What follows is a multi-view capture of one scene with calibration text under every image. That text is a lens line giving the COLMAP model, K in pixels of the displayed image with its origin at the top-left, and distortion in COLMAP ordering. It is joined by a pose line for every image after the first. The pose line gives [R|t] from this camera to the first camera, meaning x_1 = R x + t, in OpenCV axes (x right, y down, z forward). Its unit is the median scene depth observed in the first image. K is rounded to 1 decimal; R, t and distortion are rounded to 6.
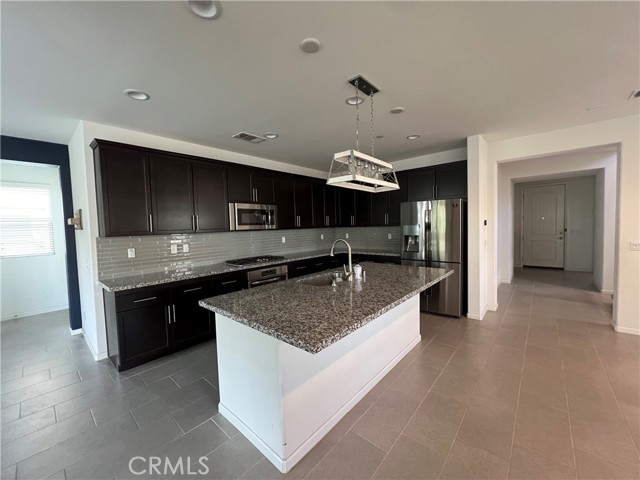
lens RADIAL K [[255.2, 0, 317.7], [0, 255.2, 236.3], [0, 0, 1]] dist [0.000841, 0.000303]
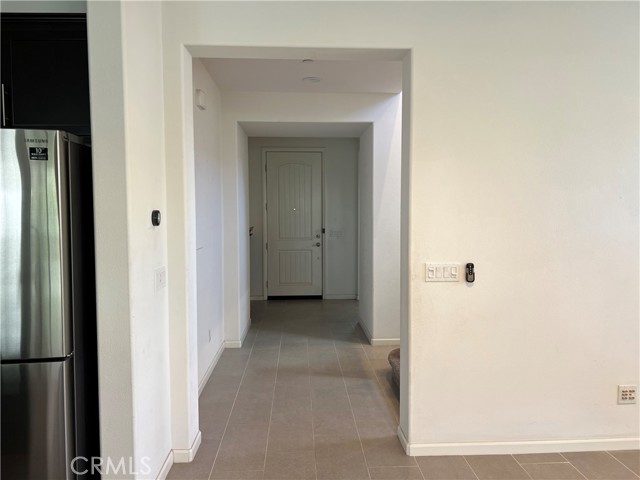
lens RADIAL K [[481.6, 0, 318.7], [0, 481.6, 236.0], [0, 0, 1]] dist [0.046724, -0.042776]
pose [[0.720928, -0.011370, 0.692917, 0.232446], [0.014022, 0.999900, 0.001818, -0.017568], [-0.692868, 0.008405, 0.721015, 0.249024]]
